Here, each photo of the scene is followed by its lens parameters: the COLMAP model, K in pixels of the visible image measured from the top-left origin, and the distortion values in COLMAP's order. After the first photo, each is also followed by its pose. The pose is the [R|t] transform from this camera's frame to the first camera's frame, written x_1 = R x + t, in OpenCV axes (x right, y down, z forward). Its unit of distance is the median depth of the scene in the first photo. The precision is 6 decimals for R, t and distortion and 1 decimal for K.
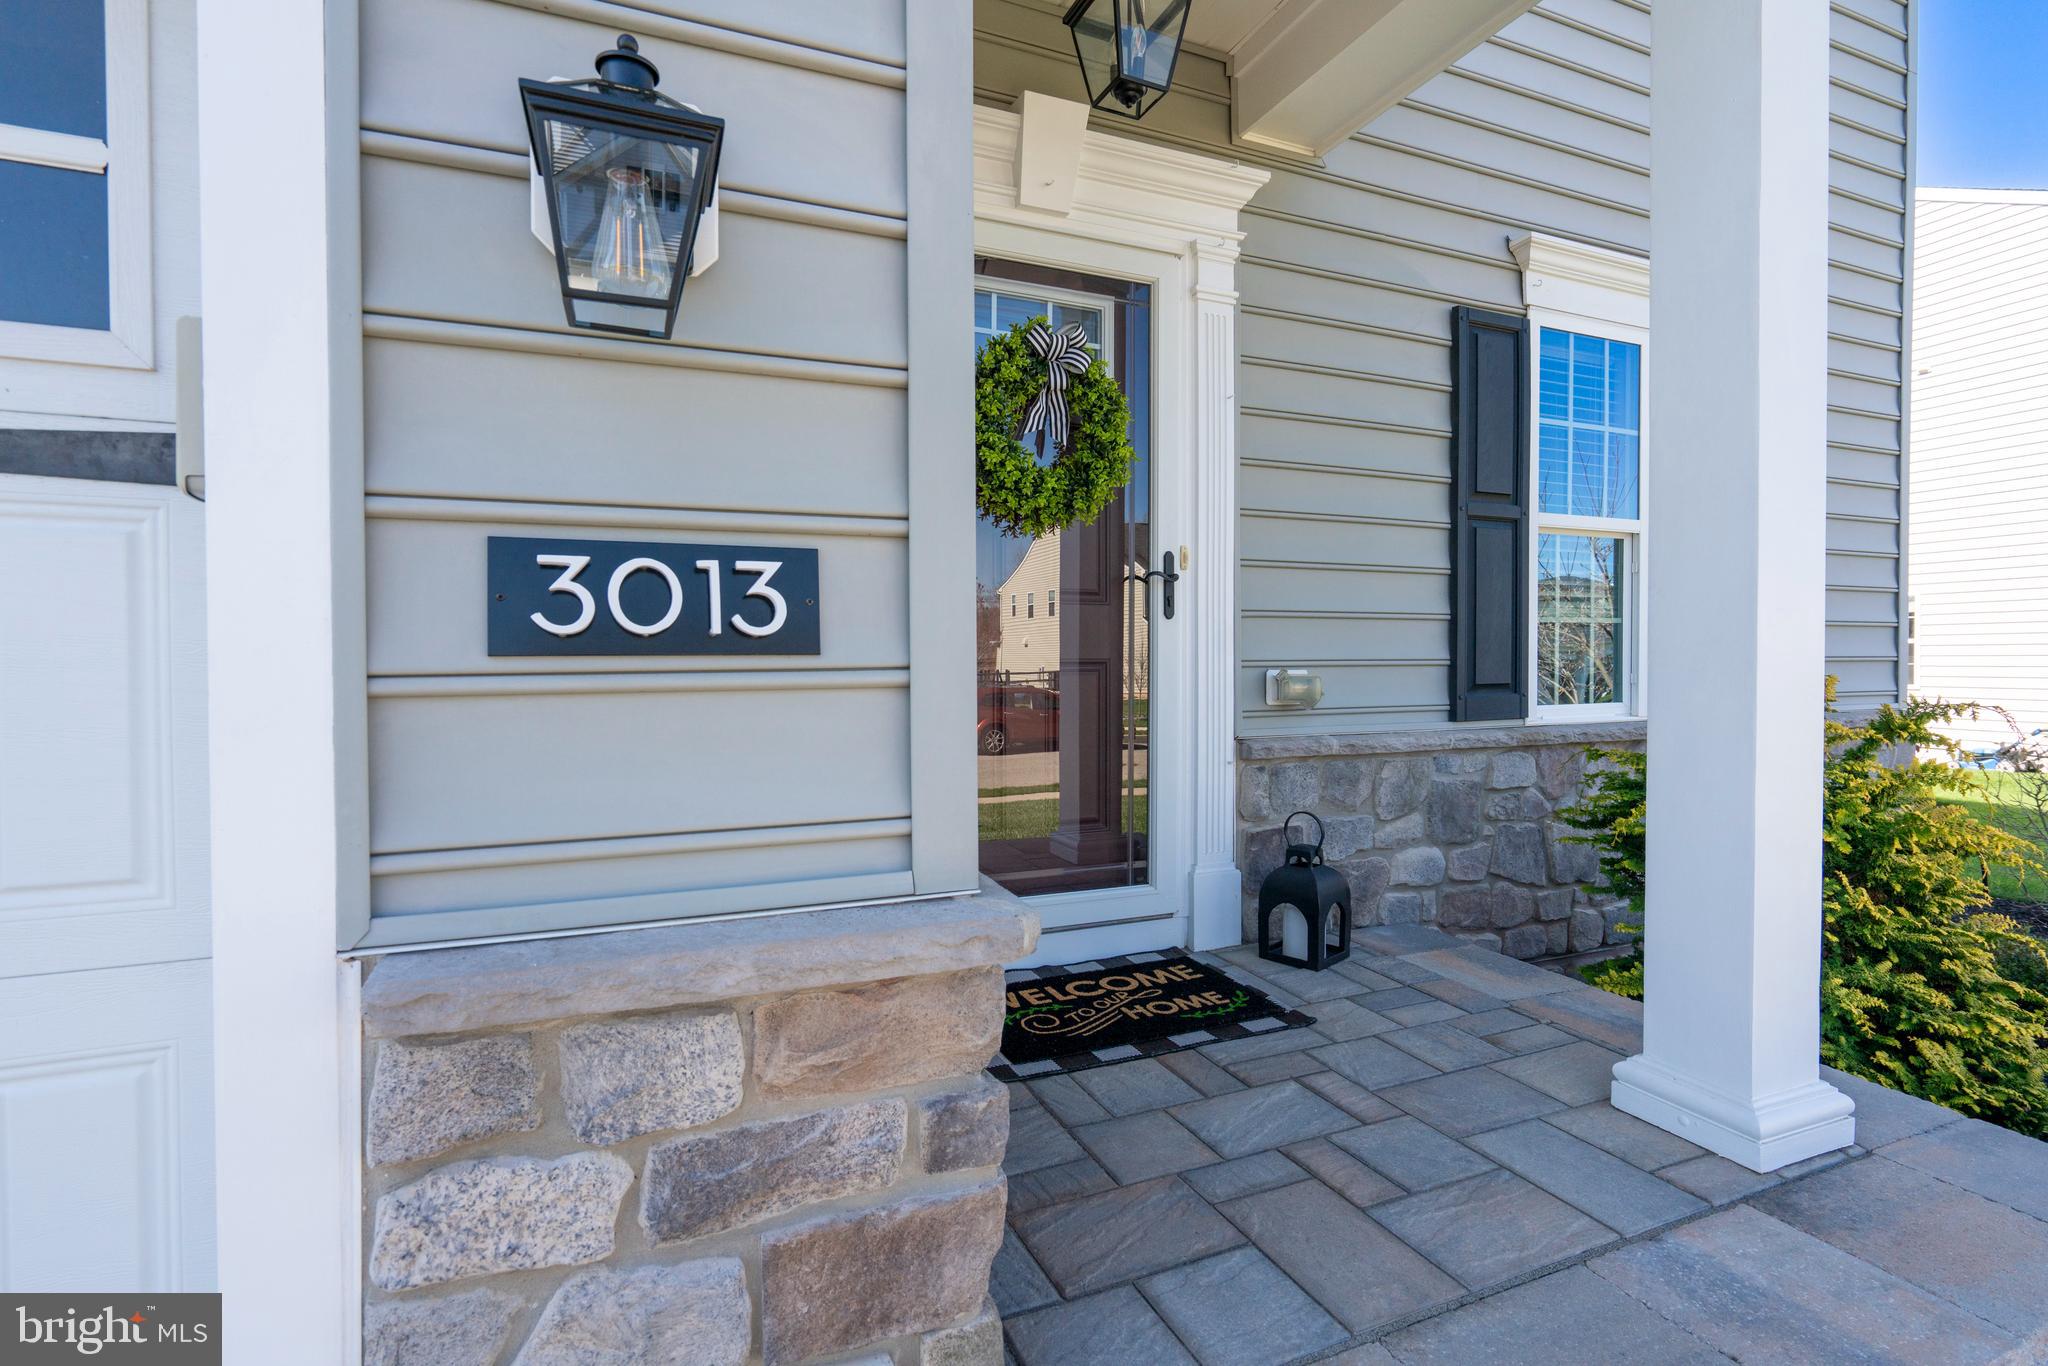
lens RADIAL K [[954.2, 0, 1023.3], [0, 954.2, 672.6], [0, 0, 1]] dist [-0.001950, 0.000179]
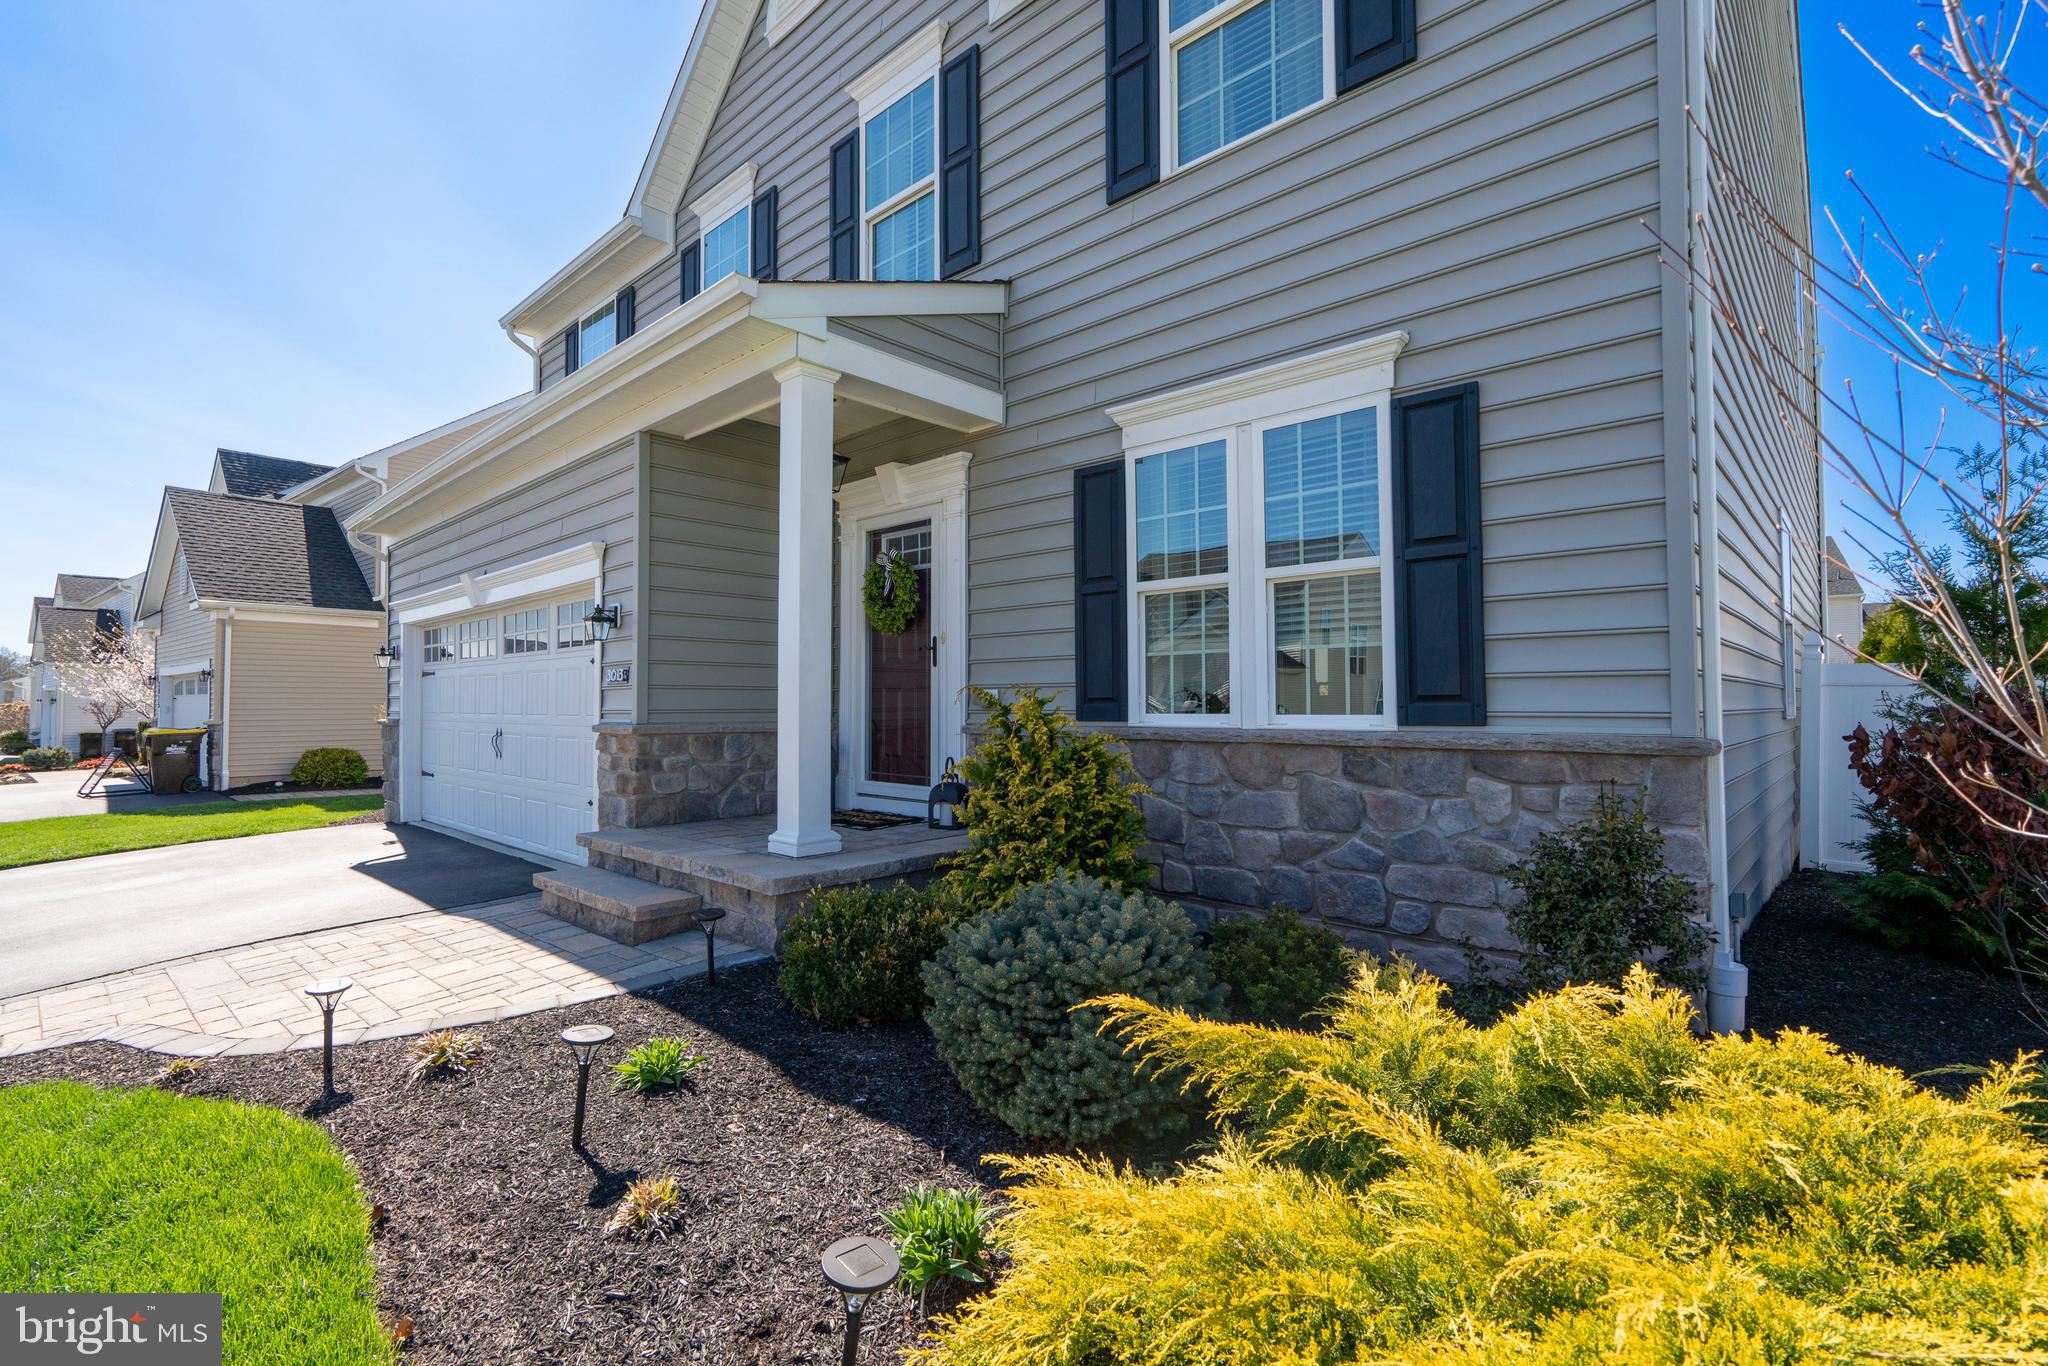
lens RADIAL K [[934.2, 0, 1012.8], [0, 934.2, 683.7], [0, 0, 1]] dist [-0.008638, 0.000541]
pose [[0.397648, -0.023367, -0.917241, 2.112128], [-0.016027, 0.999346, -0.032407, 0.046705], [0.917398, 0.027587, 0.397013, 0.296639]]
